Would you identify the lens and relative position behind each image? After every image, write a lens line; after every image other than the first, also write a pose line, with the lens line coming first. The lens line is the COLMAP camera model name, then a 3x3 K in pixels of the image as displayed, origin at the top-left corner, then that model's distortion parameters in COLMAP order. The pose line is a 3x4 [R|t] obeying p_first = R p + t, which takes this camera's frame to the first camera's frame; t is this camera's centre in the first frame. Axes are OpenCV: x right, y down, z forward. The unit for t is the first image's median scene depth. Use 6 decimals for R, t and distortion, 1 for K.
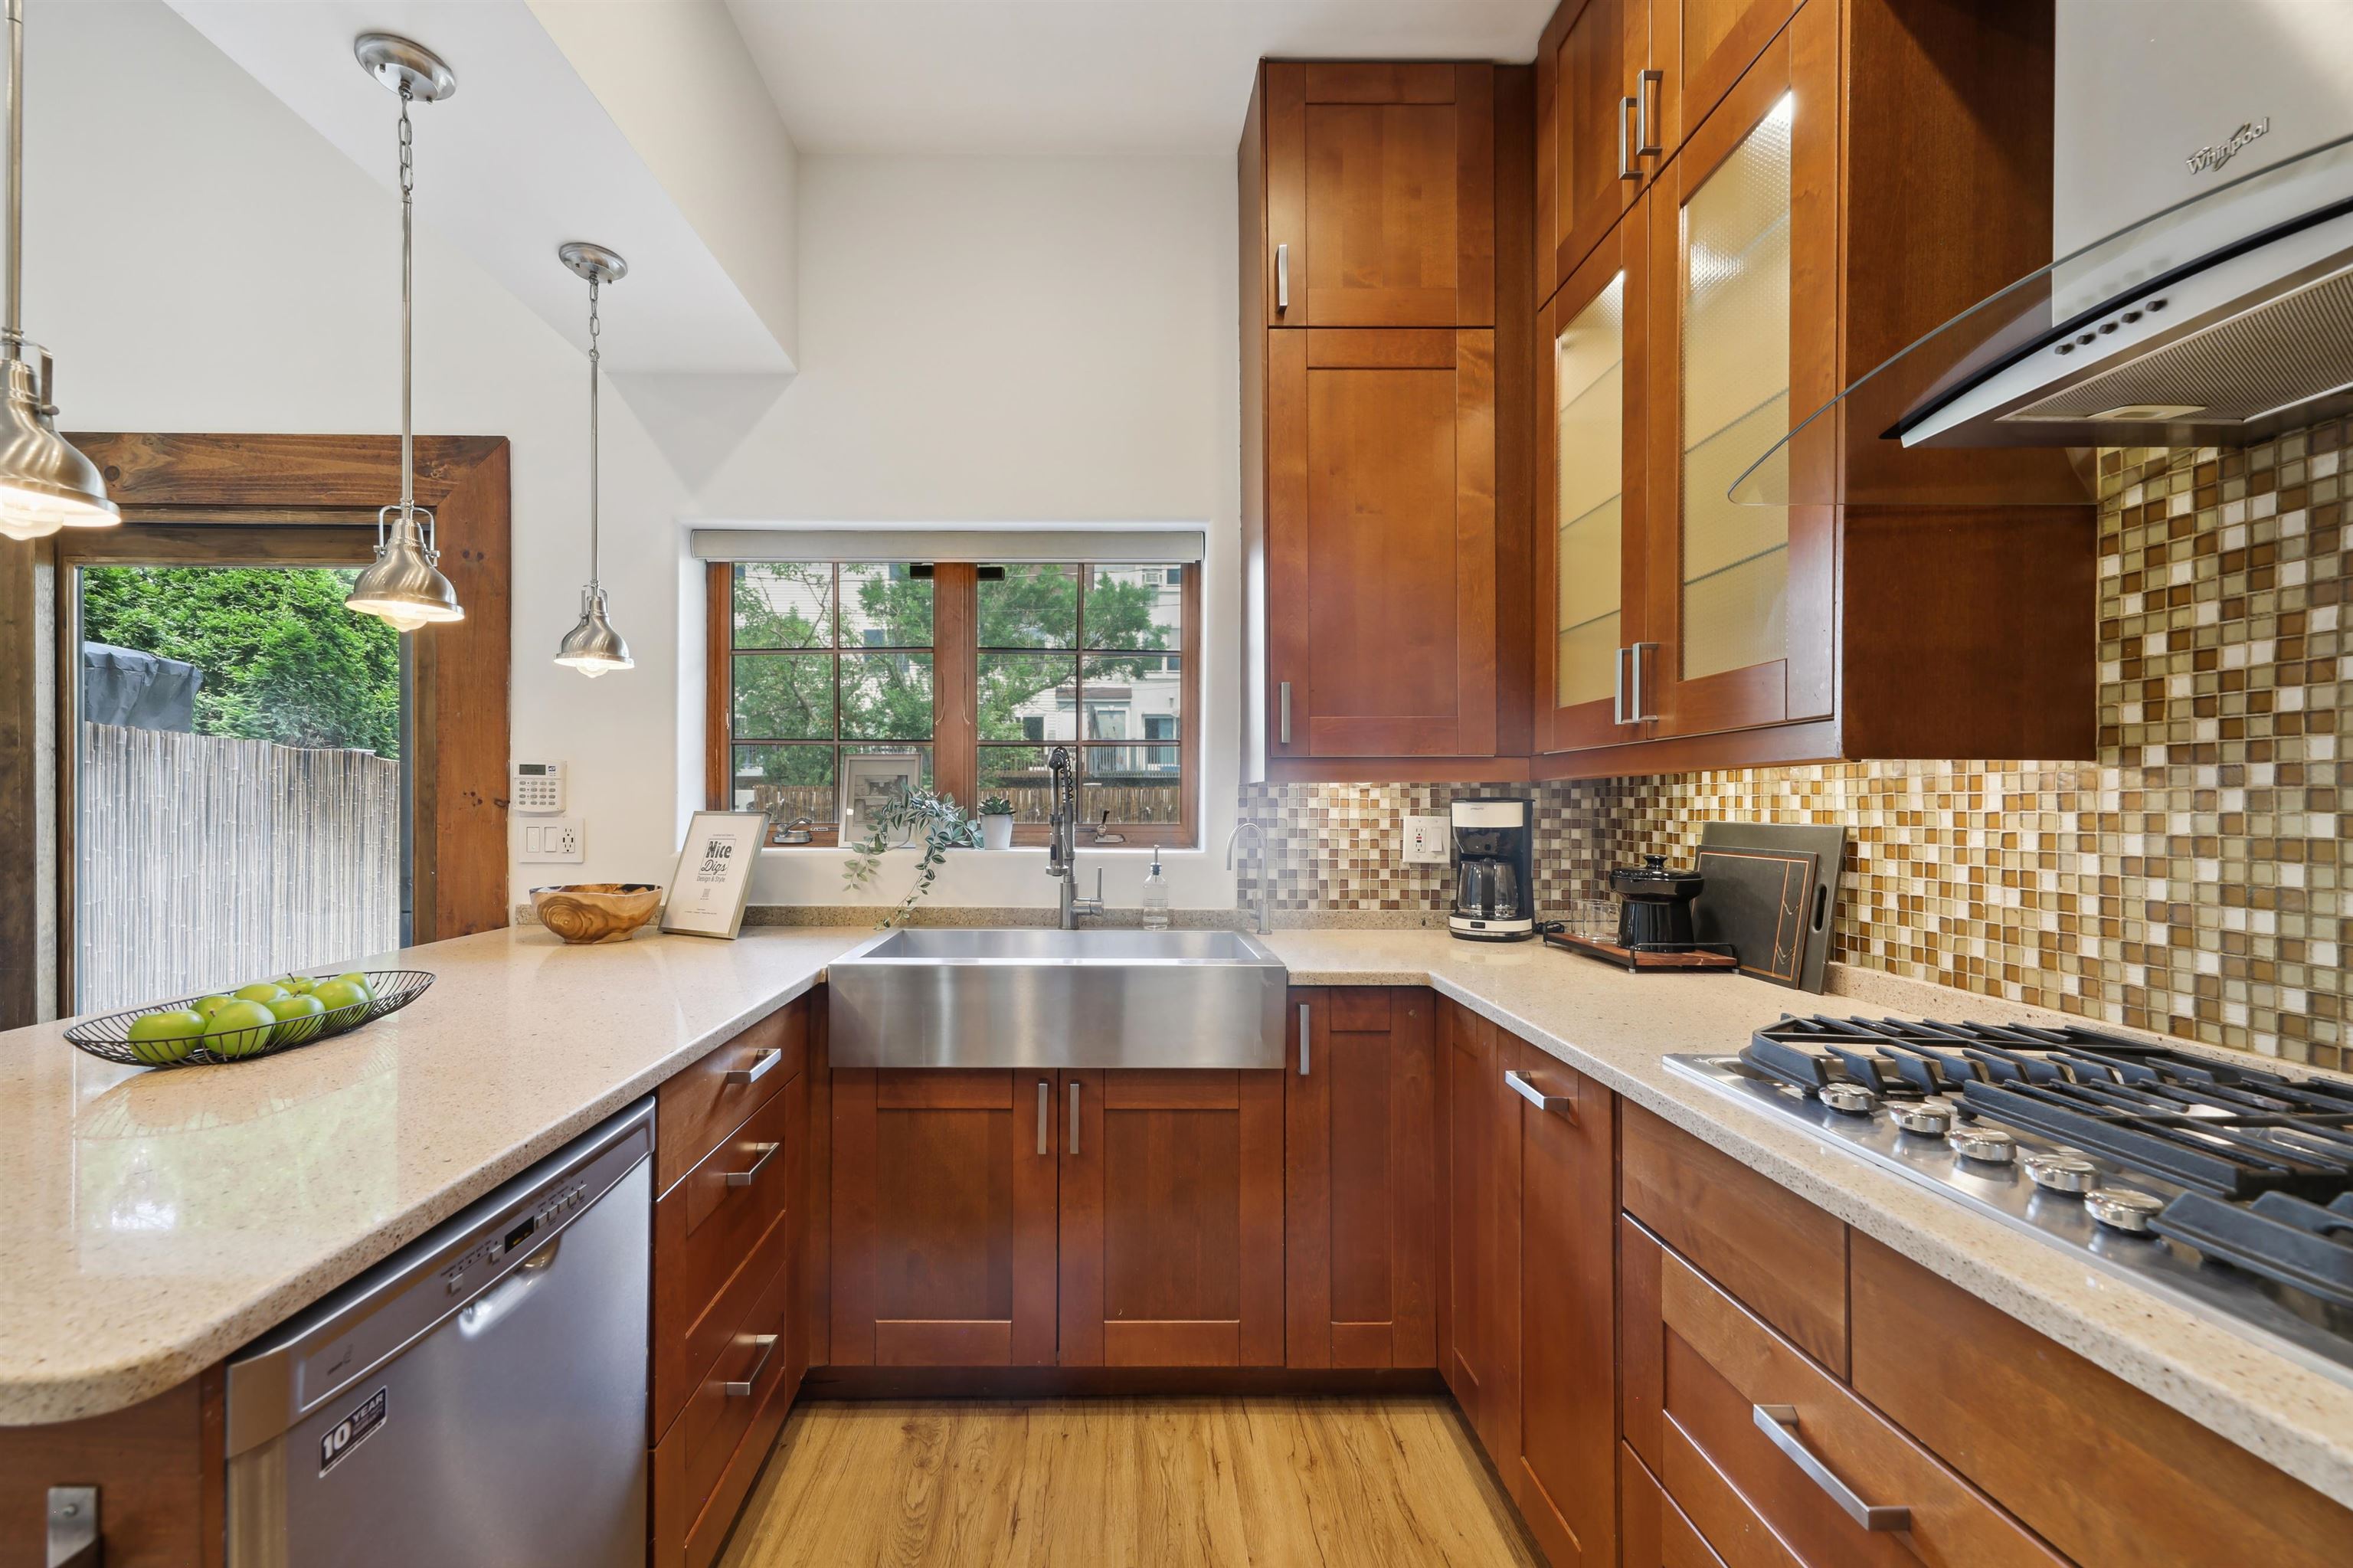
lens RADIAL K [[966.7, 0, 1129.2], [0, 966.7, 805.6], [0, 0, 1]] dist [-0.000045, -0.000274]
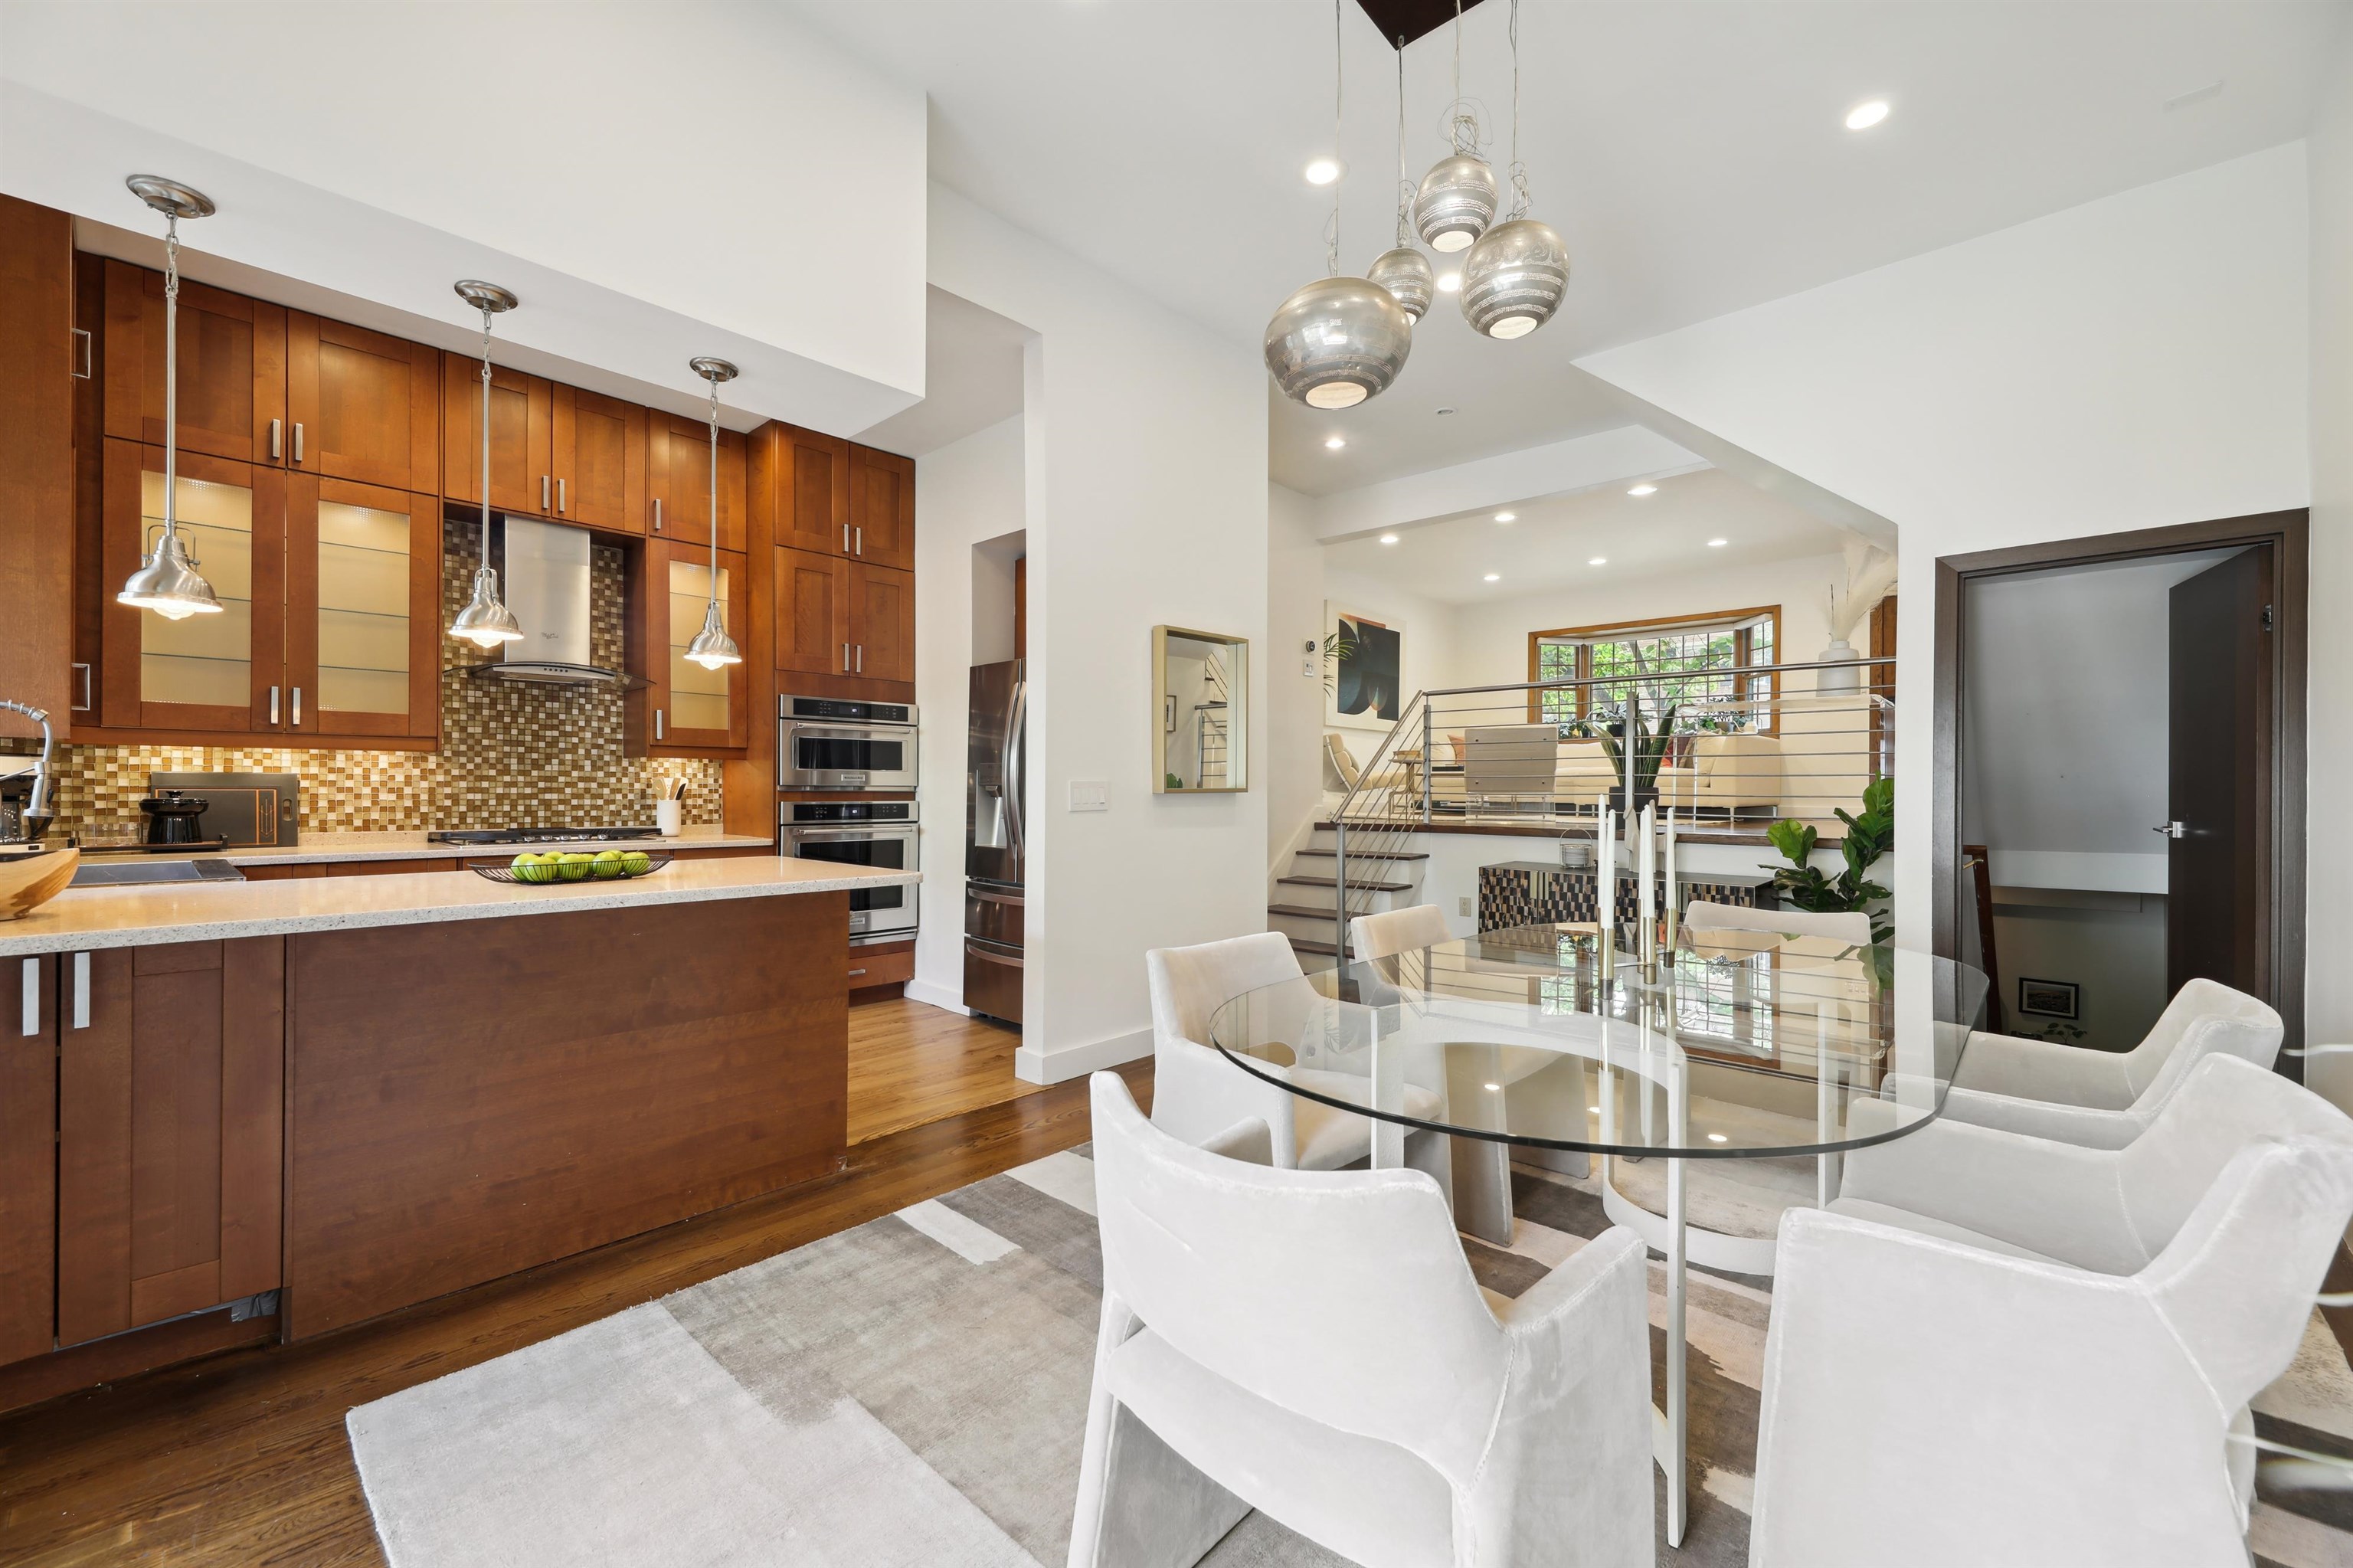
lens RADIAL K [[921.8, 0, 1176.5], [0, 921.8, 784.0], [0, 0, 1]] dist [0.001948, -0.000624]
pose [[-0.730100, -0.003267, 0.683333, -3.080820], [-0.006621, 0.999975, -0.002294, 0.049835], [-0.683308, -0.006199, -0.730104, 1.552248]]
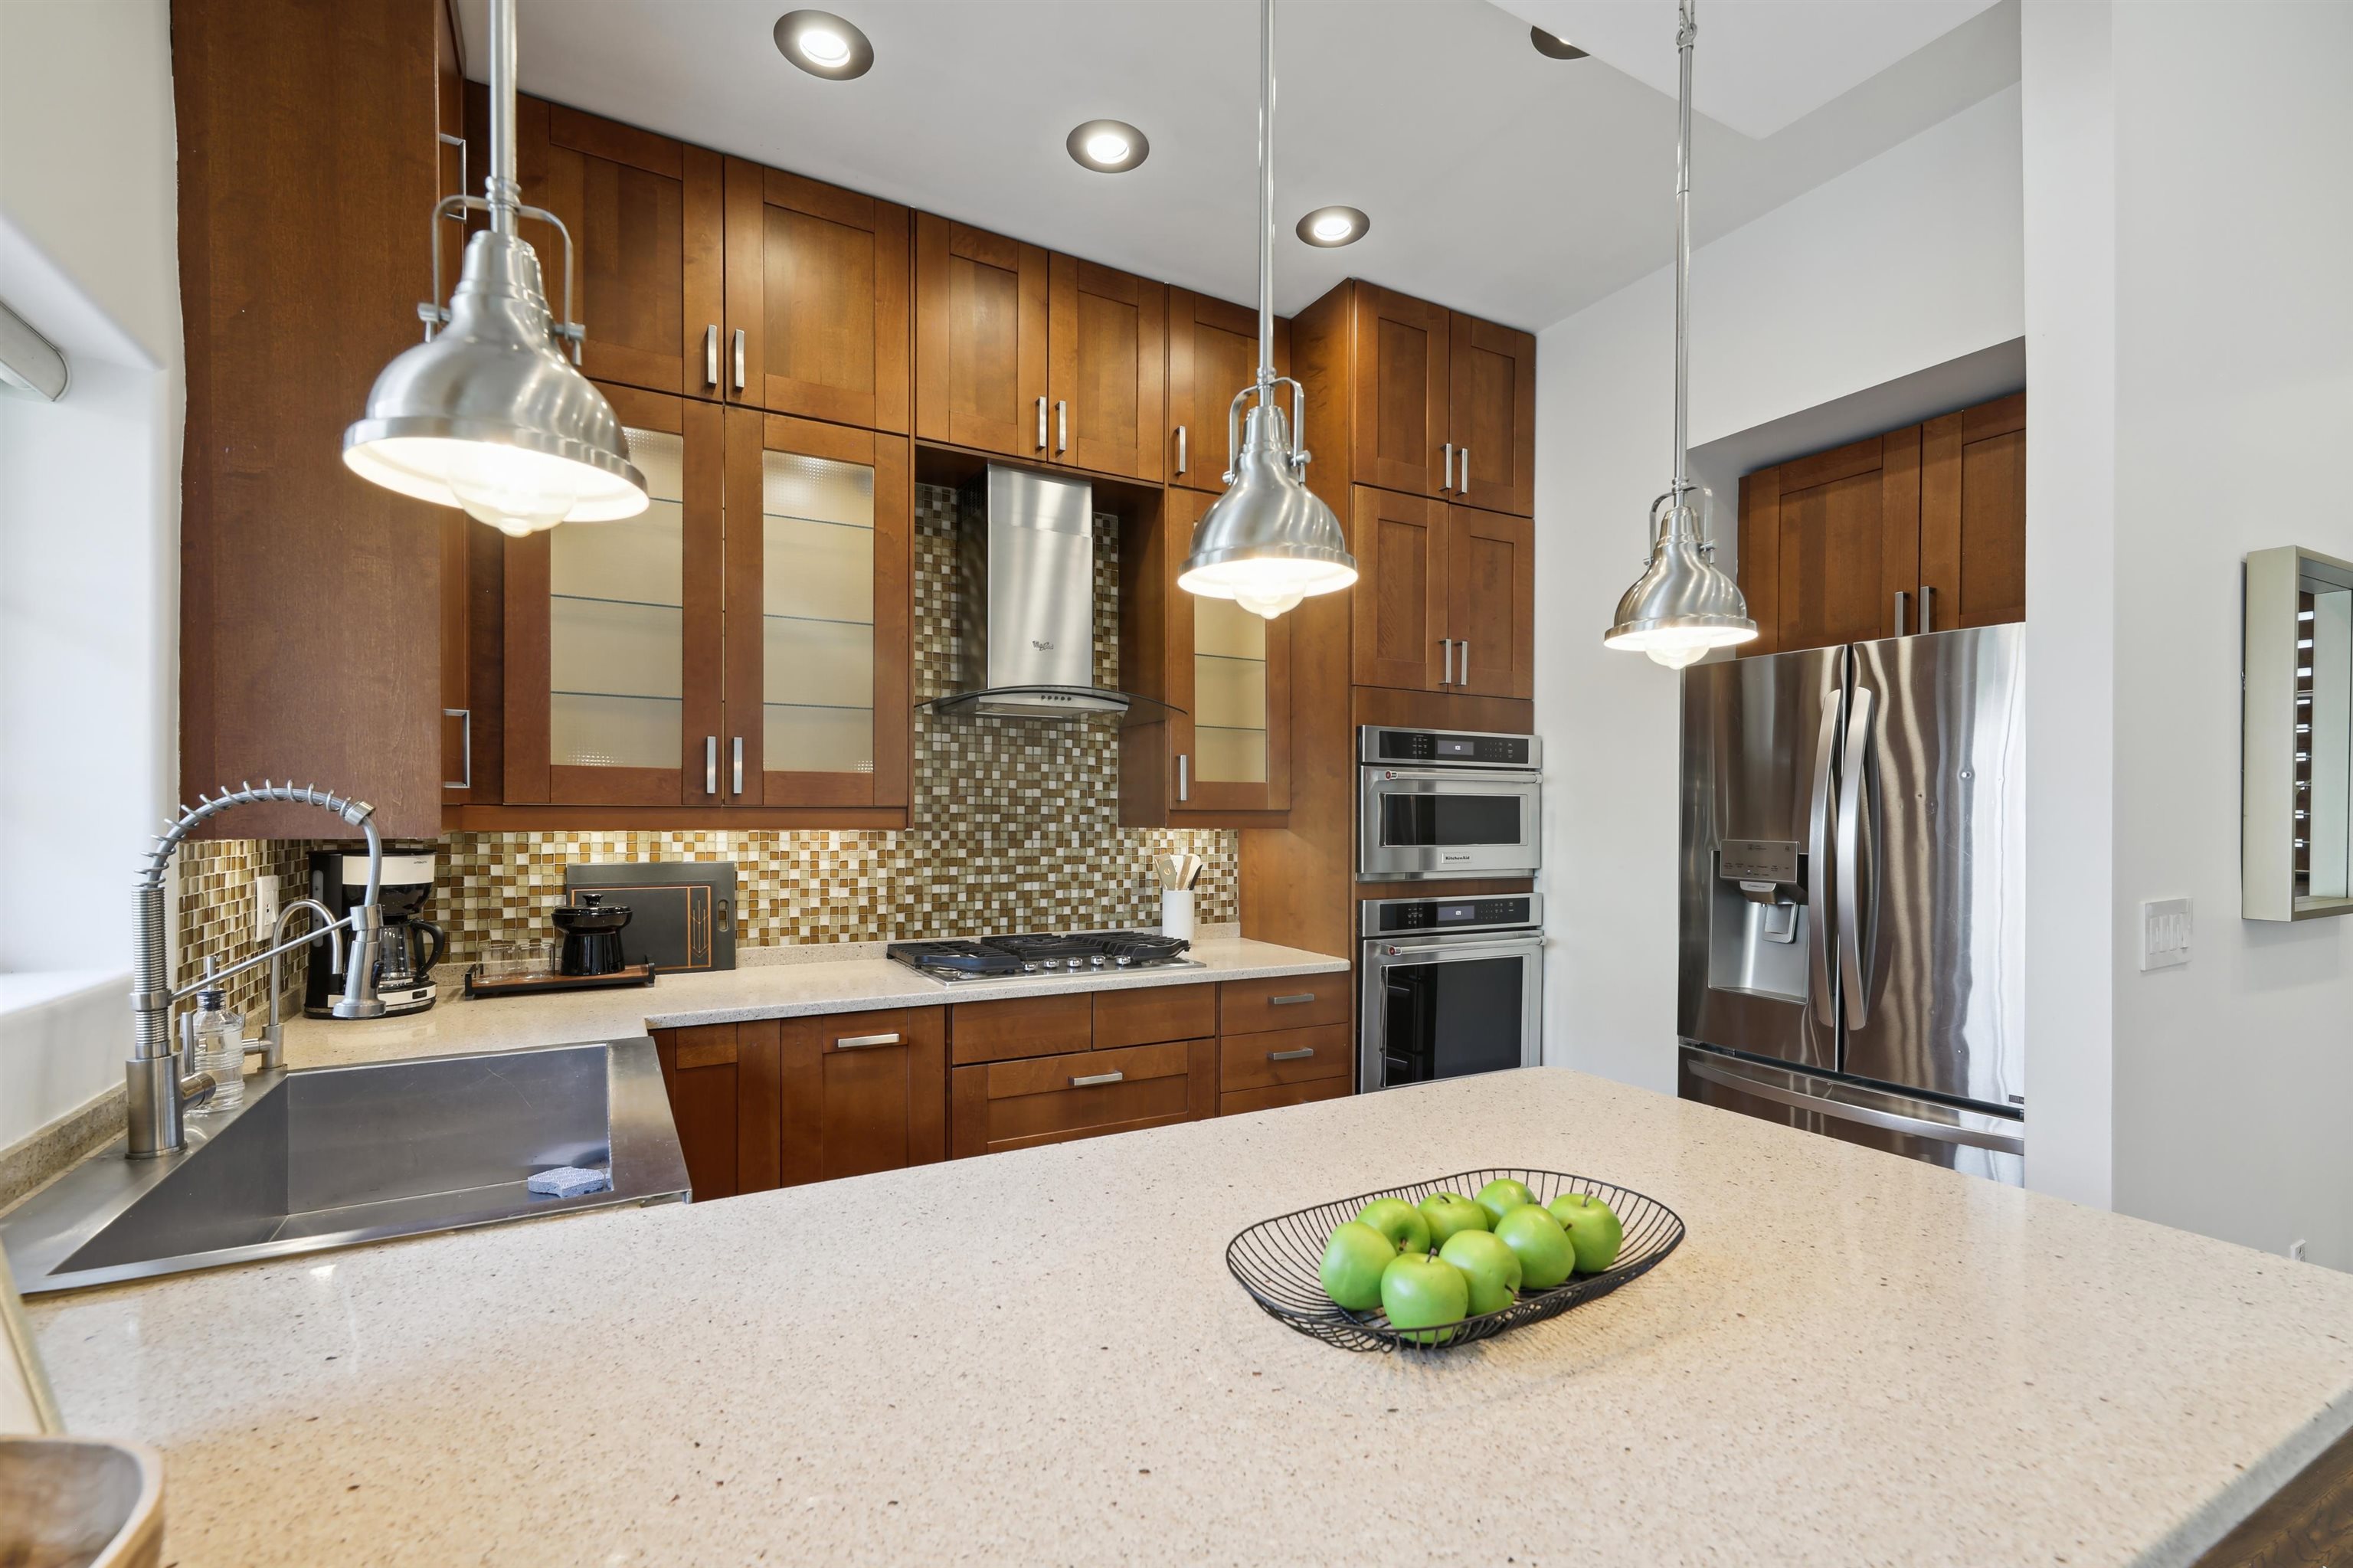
lens RADIAL K [[1026.5, 0, 1186.2], [0, 1026.5, 813.3], [0, 0, 1]] dist [0.013686, 0.000506]
pose [[-0.478714, -0.001596, 0.877969, -1.468655], [-0.005836, 0.999982, -0.001364, -0.080153], [-0.877951, -0.005777, -0.478715, 1.530267]]
